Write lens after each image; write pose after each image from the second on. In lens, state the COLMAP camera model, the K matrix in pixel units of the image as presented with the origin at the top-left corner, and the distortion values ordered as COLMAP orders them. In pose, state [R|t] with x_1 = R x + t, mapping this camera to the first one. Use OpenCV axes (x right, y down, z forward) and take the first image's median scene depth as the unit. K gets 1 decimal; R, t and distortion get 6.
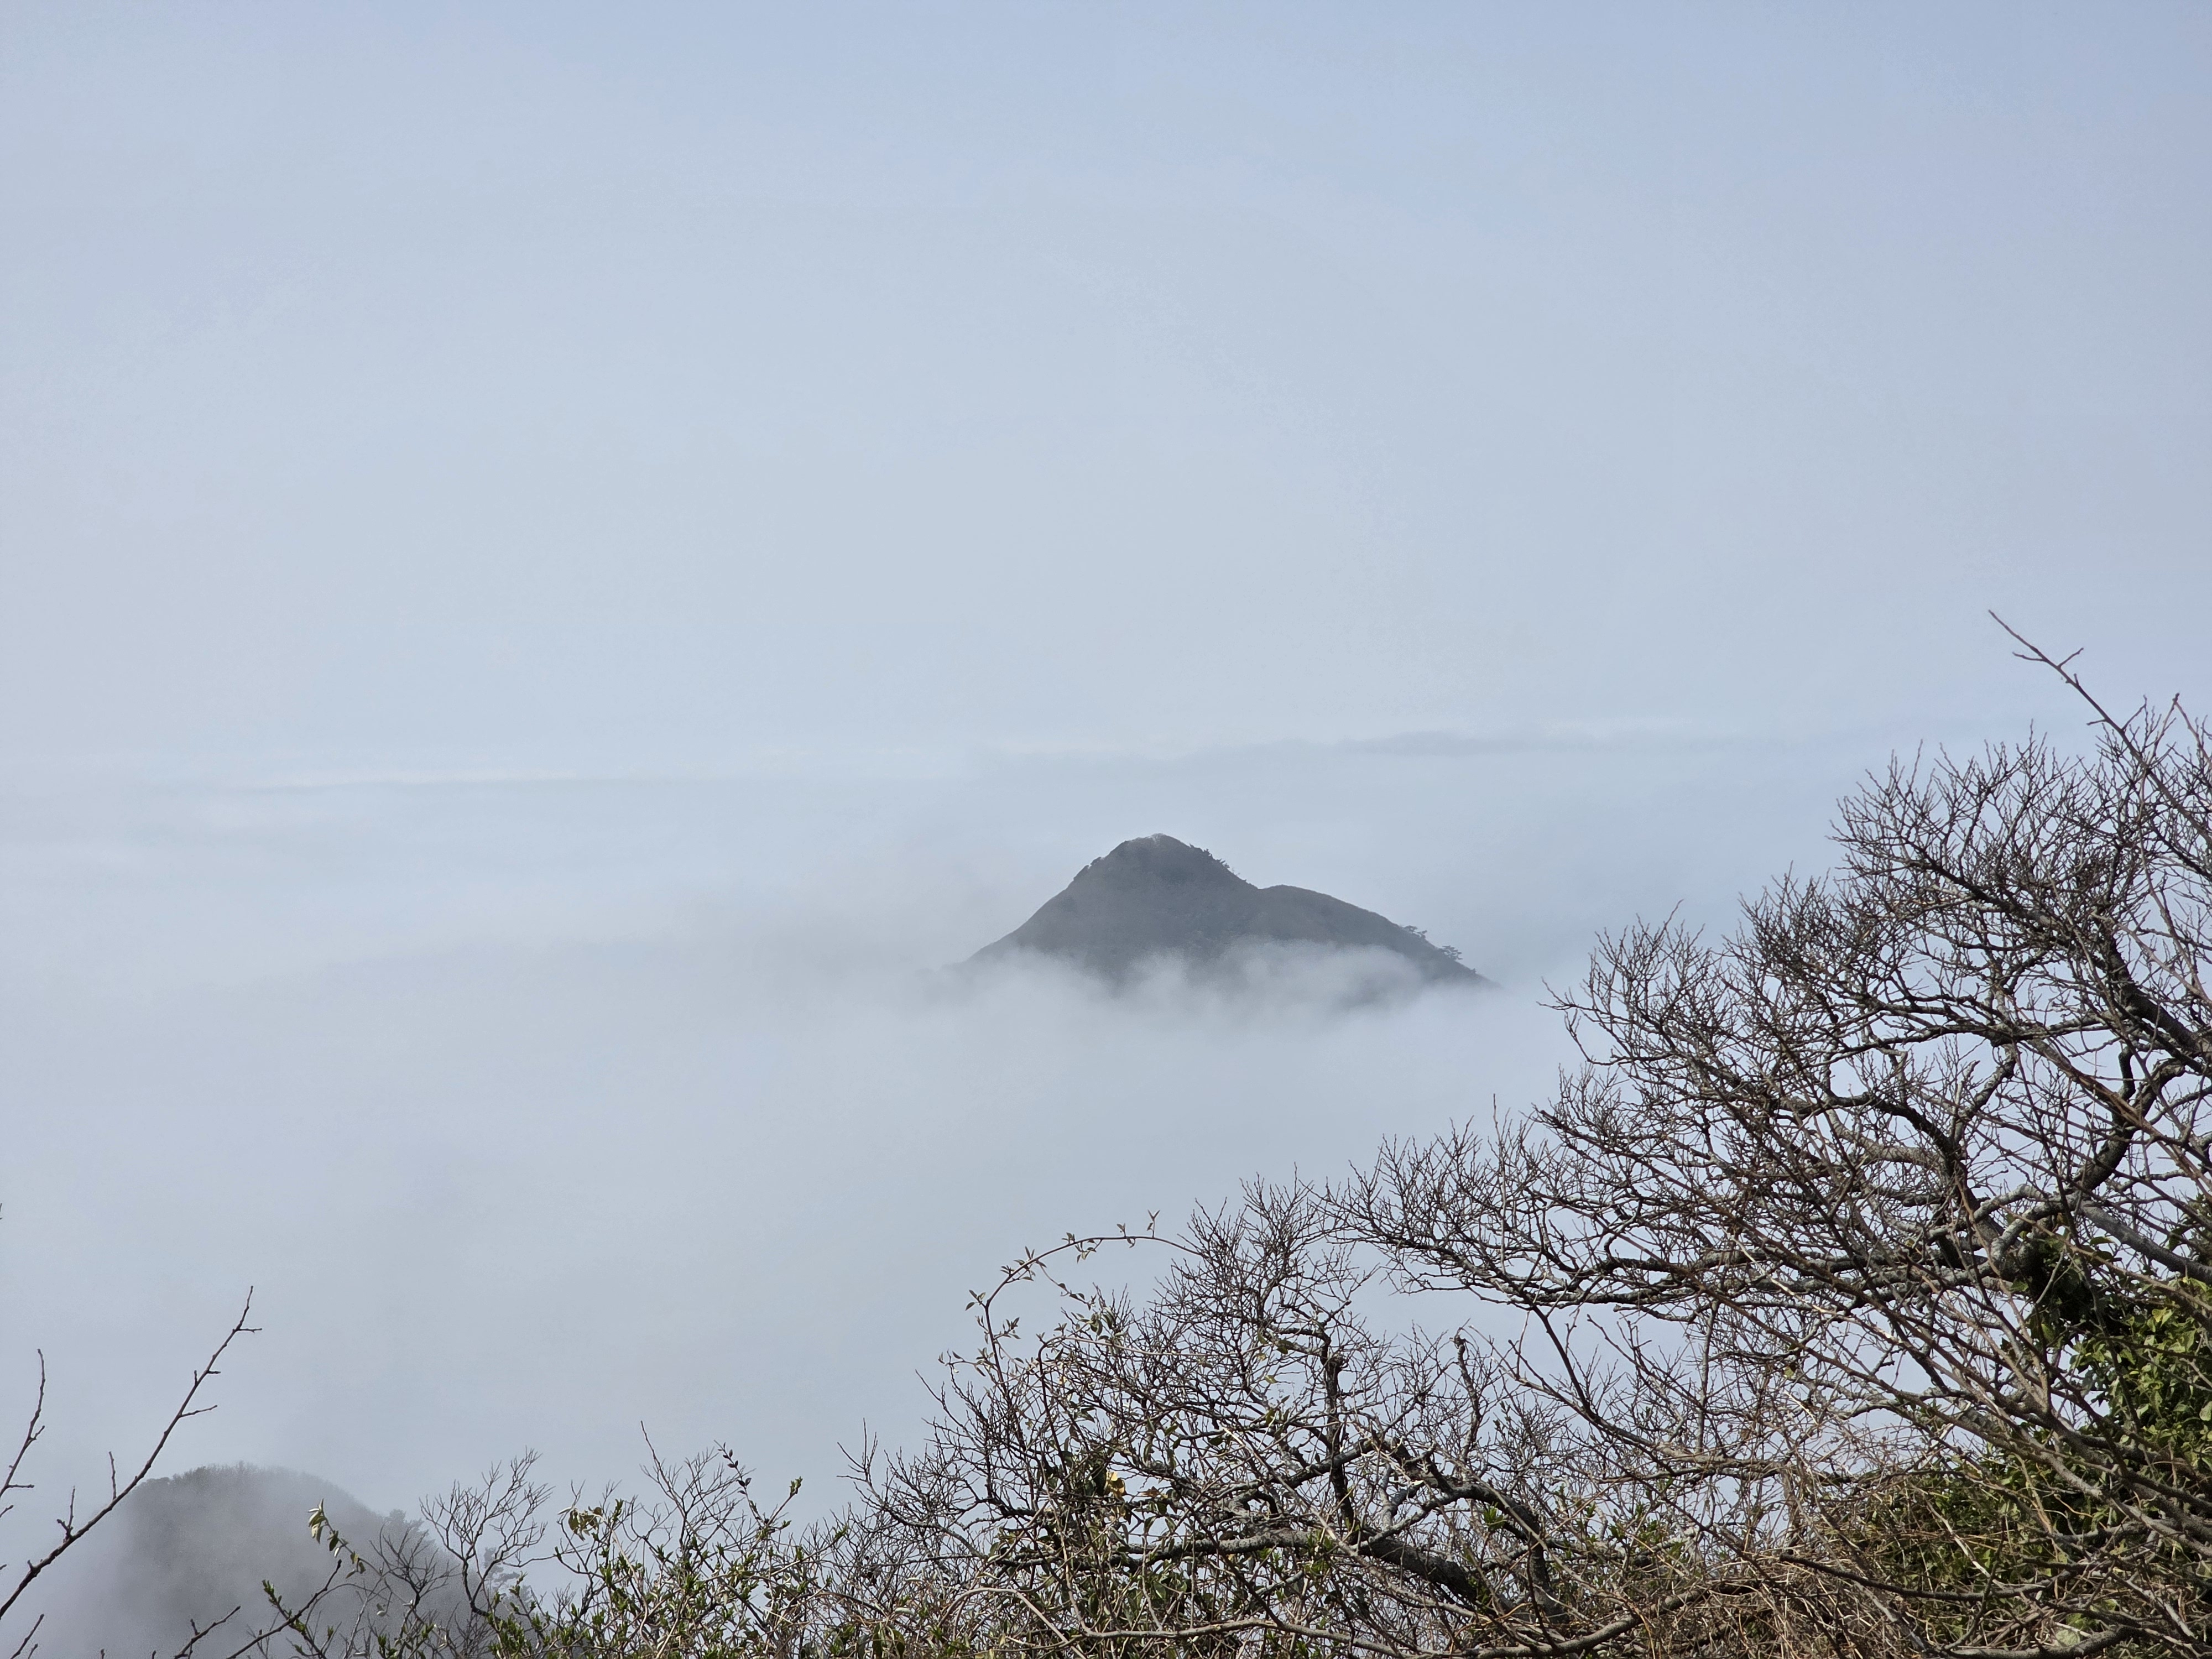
lens RADIAL K [[4451.8, 0, 1106.0], [0, 4451.8, 829.5], [0, 0, 1]] dist [-0.001748, 0.382330]
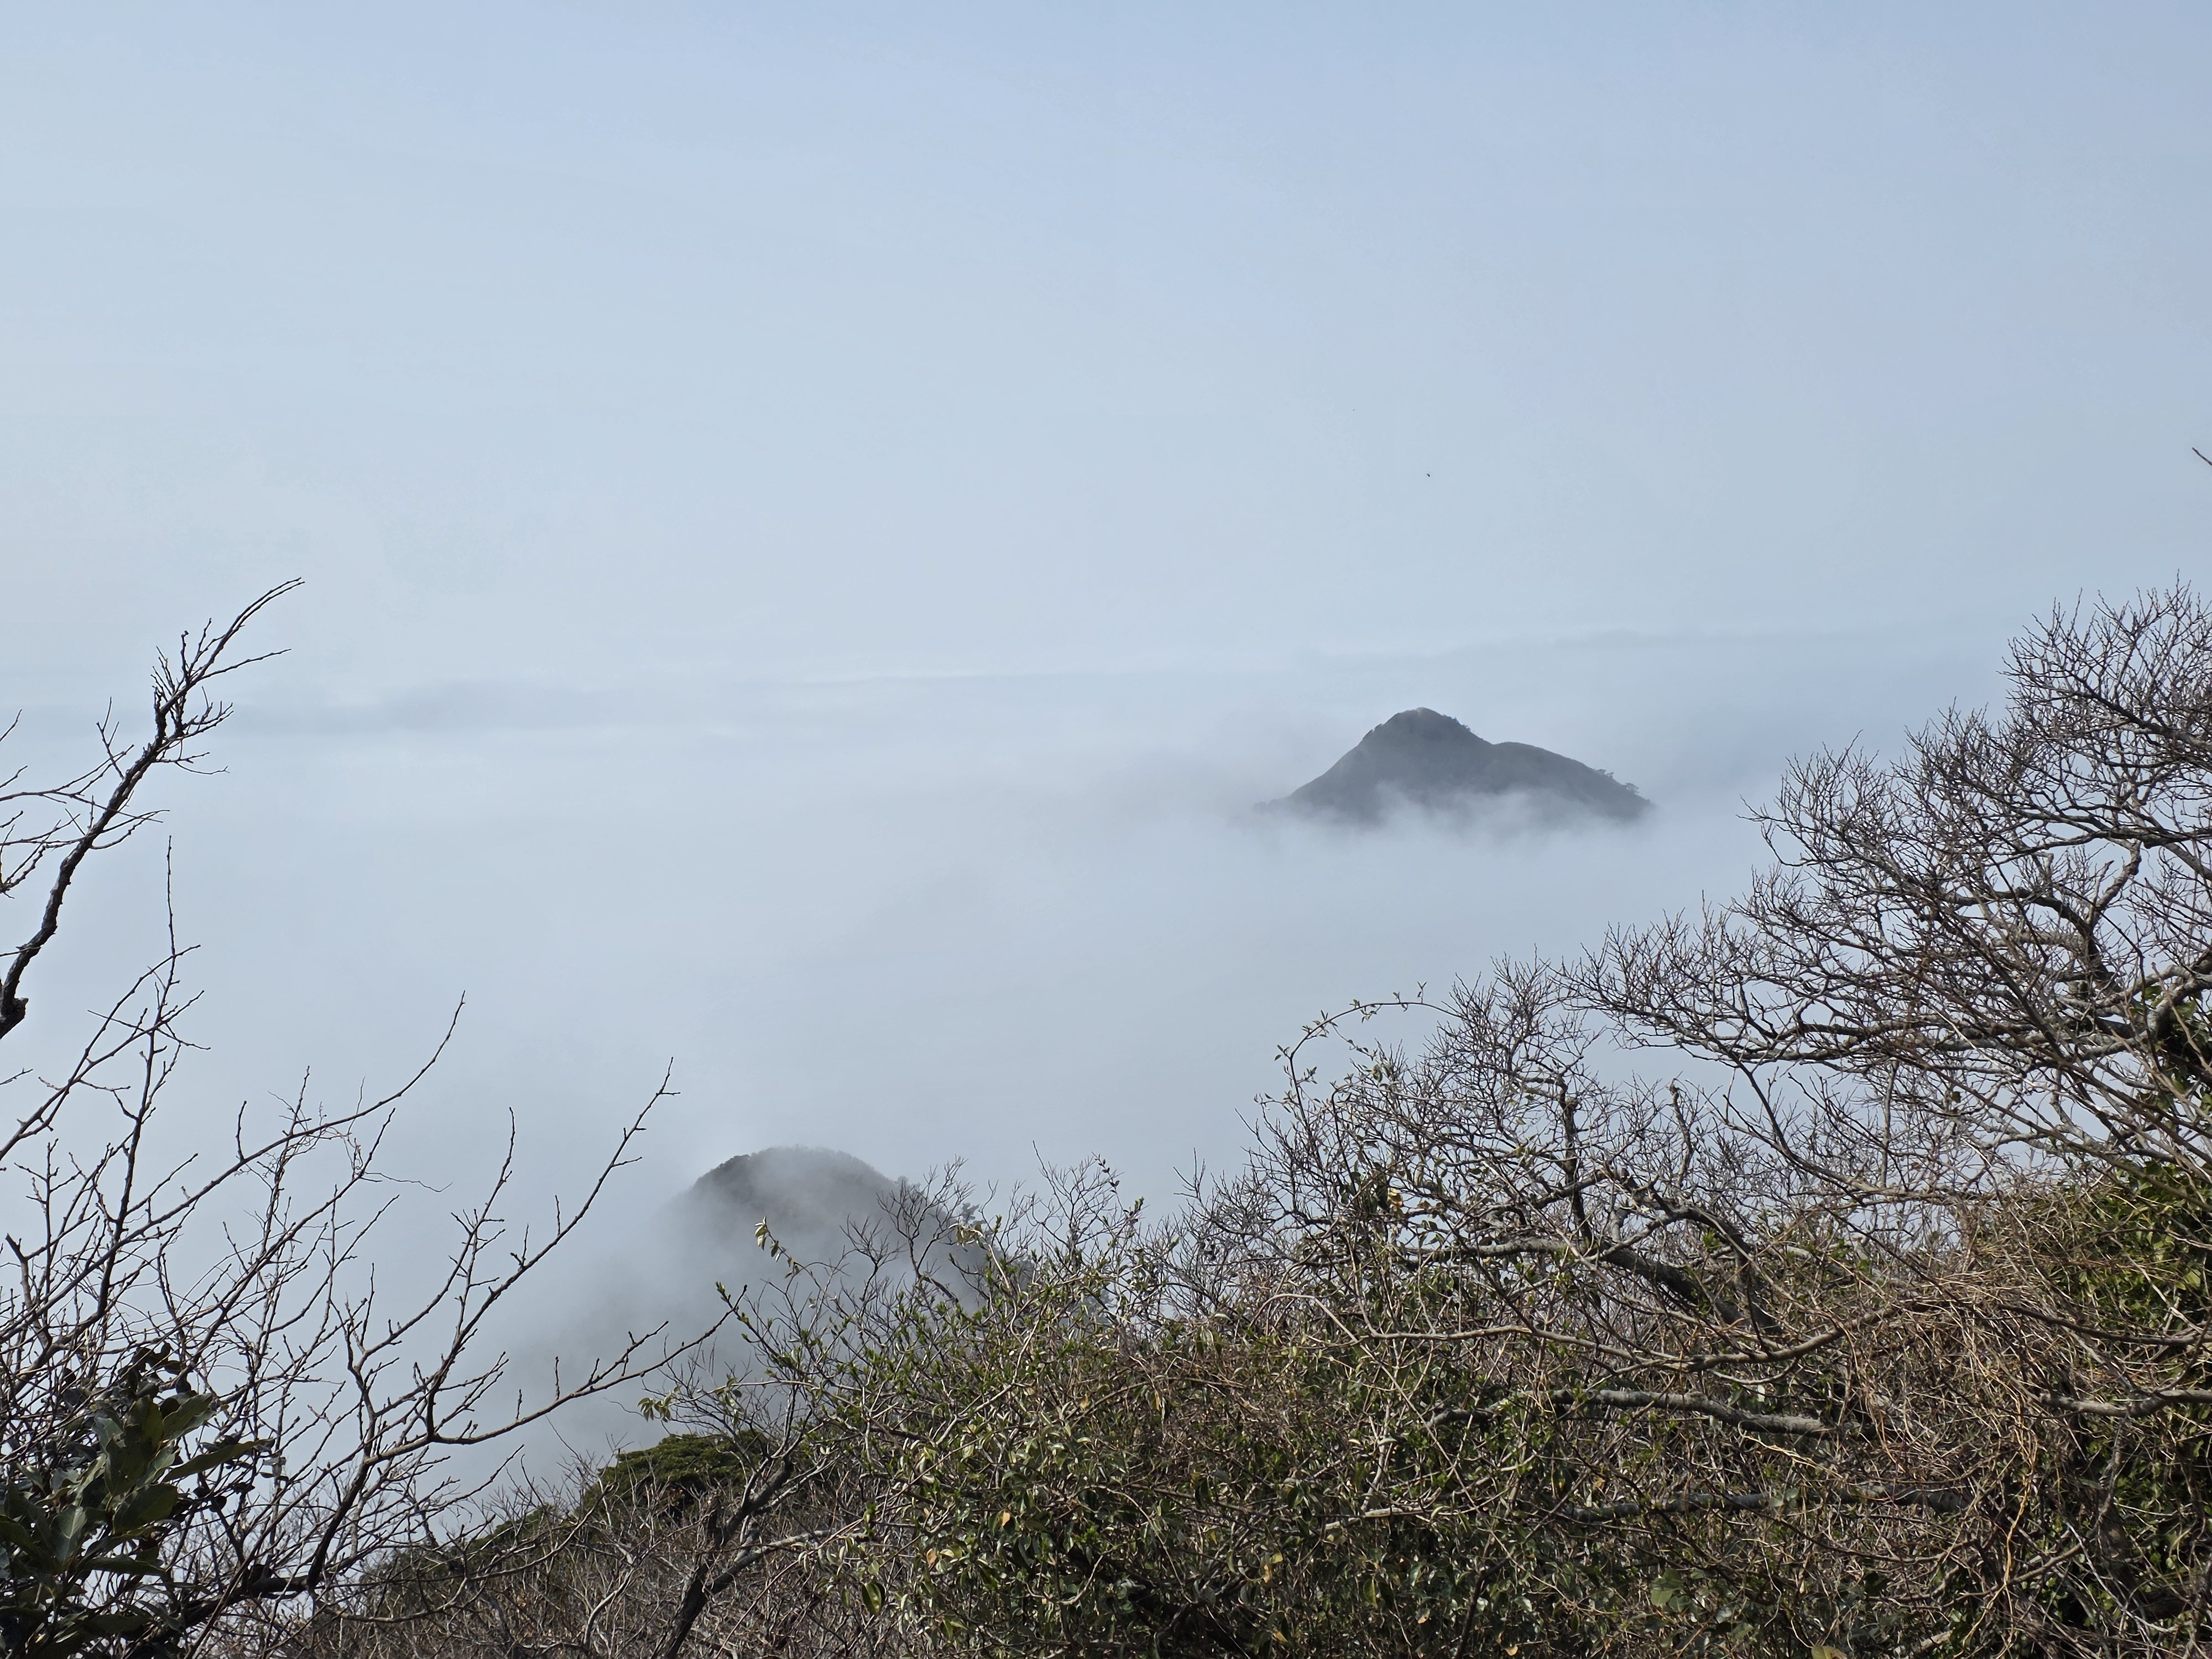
lens RADIAL K [[2963.1, 0, 1106.0], [0, 2963.1, 829.5], [0, 0, 1]] dist [0.380887, -1.504830]
pose [[0.995537, -0.008437, -0.093996, 0.001087], [0.012126, 0.999176, 0.038739, 0.008290], [0.093592, -0.039706, 0.994819, 0.154897]]
